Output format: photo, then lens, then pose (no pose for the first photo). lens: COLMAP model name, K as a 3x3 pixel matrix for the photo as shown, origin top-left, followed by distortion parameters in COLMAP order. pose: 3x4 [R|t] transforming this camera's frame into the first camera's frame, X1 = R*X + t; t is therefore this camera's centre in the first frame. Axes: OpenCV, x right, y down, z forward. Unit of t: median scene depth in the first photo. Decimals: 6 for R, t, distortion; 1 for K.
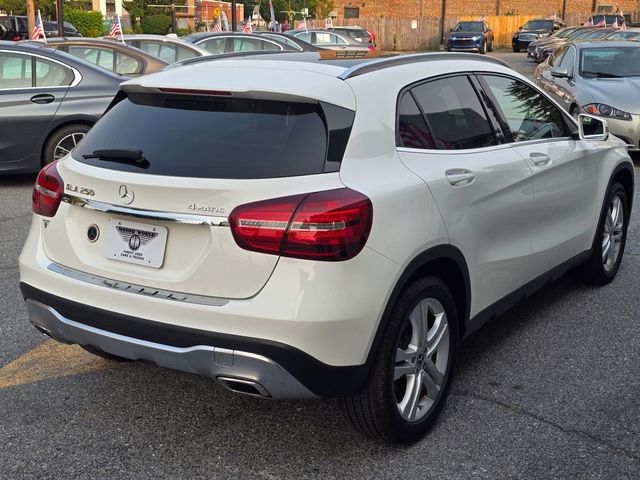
lens RADIAL K [[853.2, 0, 320.0], [0, 853.2, 240.0], [0, 0, 1]] dist [0.171938, -0.409740]
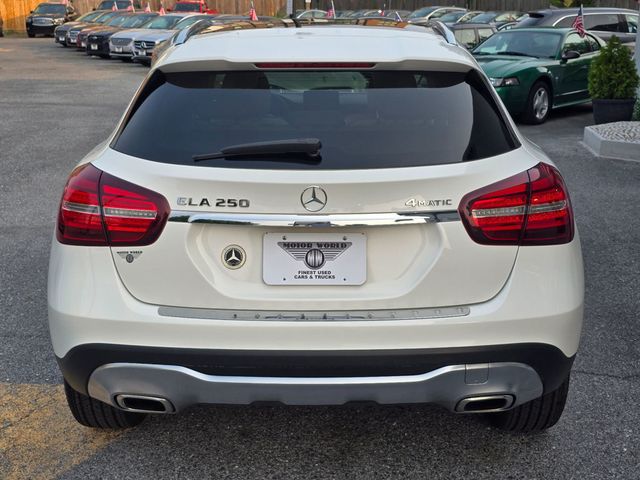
lens RADIAL K [[853.2, 0, 320.0], [0, 853.2, 240.0], [0, 0, 1]] dist [0.171938, -0.409740]
pose [[0.834832, -0.138931, 0.532685, -0.588934], [0.131376, 0.989952, 0.052298, -0.051275], [-0.534599, 0.026322, 0.844696, 0.318088]]
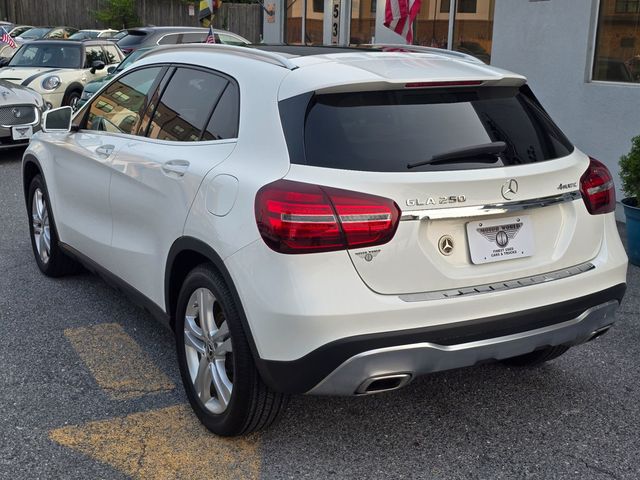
lens RADIAL K [[853.2, 0, 320.0], [0, 853.2, 240.0], [0, 0, 1]] dist [0.171938, -0.409740]
pose [[0.428319, -0.205502, 0.879950, -1.091669], [0.203500, 0.970718, 0.127646, -0.152592], [-0.880415, 0.124396, 0.457597, 0.694050]]
